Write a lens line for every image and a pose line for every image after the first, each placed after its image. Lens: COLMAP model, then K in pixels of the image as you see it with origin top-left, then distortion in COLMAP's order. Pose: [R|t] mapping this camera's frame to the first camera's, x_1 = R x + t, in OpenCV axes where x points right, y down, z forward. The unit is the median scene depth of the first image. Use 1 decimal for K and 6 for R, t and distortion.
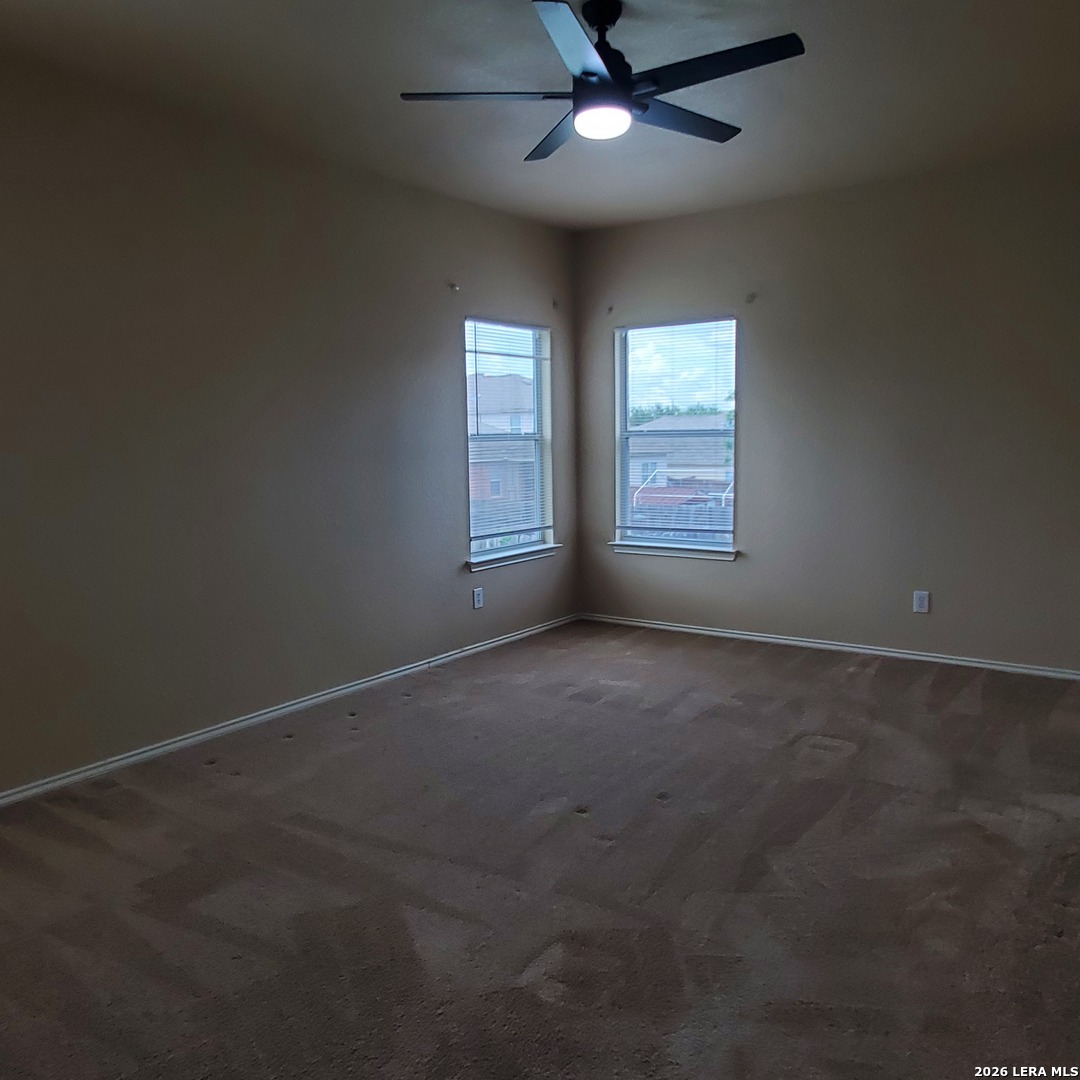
lens RADIAL K [[877.0, 0, 540.0], [0, 877.0, 540.0], [0, 0, 1]] dist [-0.001282, -0.000765]
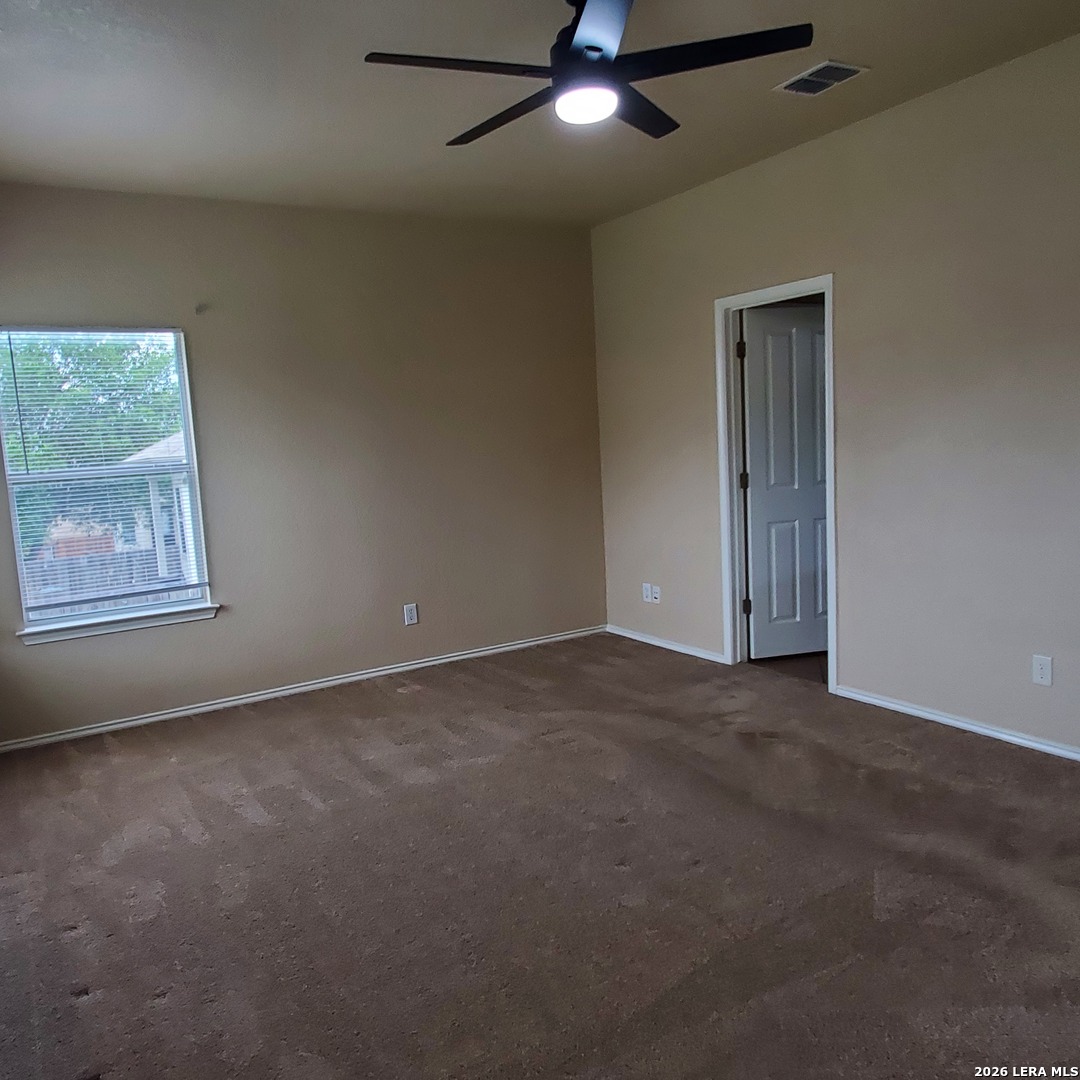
lens RADIAL K [[877.0, 0, 540.0], [0, 877.0, 540.0], [0, 0, 1]] dist [-0.001282, -0.000765]
pose [[0.403834, -0.110940, 0.908081, -0.464005], [0.162032, 0.985600, 0.048353, -0.044942], [-0.900369, 0.127611, 0.415995, 0.404261]]
